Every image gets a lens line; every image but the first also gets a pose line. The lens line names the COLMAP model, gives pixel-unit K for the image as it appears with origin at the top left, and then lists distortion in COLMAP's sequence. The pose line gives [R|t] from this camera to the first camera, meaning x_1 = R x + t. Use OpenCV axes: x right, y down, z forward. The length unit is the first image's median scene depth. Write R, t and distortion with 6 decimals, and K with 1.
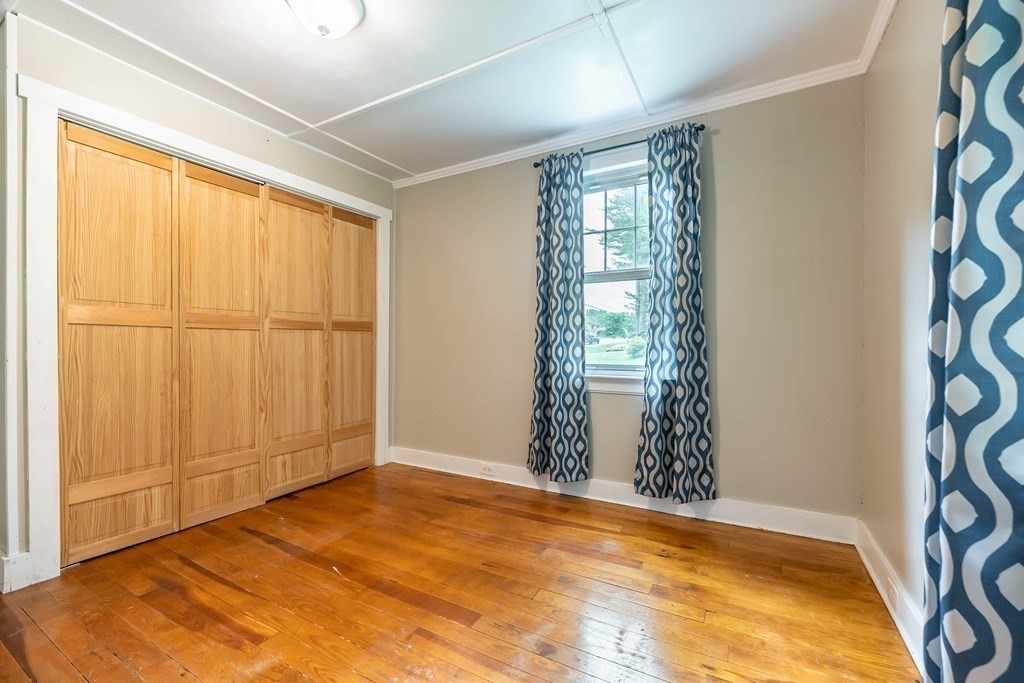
lens RADIAL K [[415.5, 0, 507.3], [0, 415.5, 349.1], [0, 0, 1]] dist [-0.007546, 0.000105]
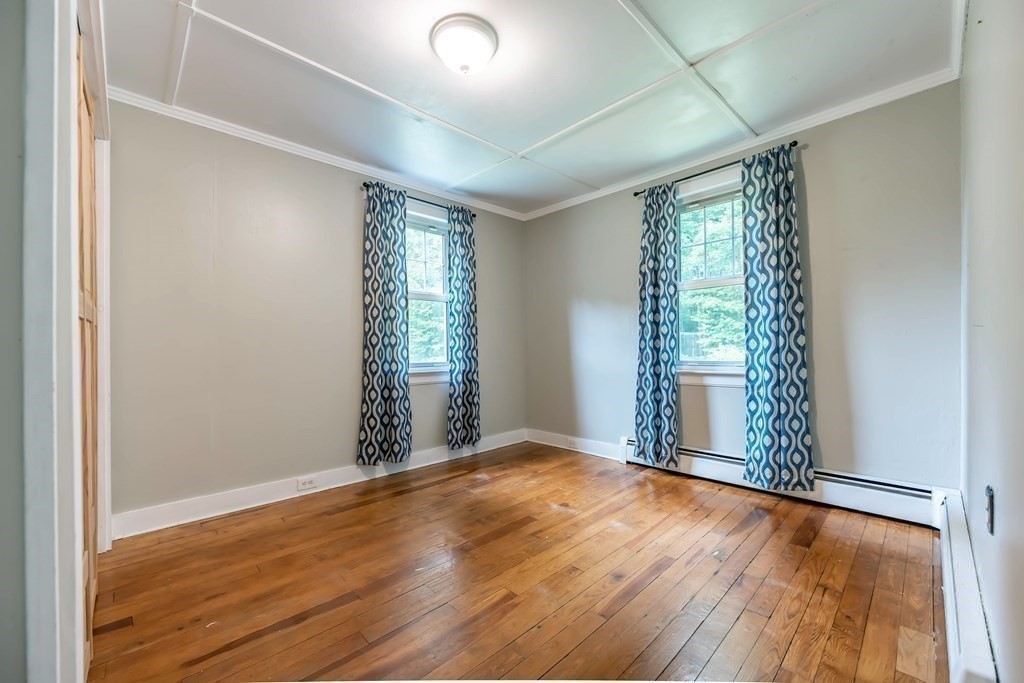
lens RADIAL K [[415.5, 0, 507.3], [0, 415.5, 349.1], [0, 0, 1]] dist [-0.007546, 0.000105]
pose [[0.283688, -0.001250, 0.958916, -0.952618], [0.018540, 0.999819, -0.004182, 0.005397], [-0.958737, 0.018965, 0.283660, 0.364942]]
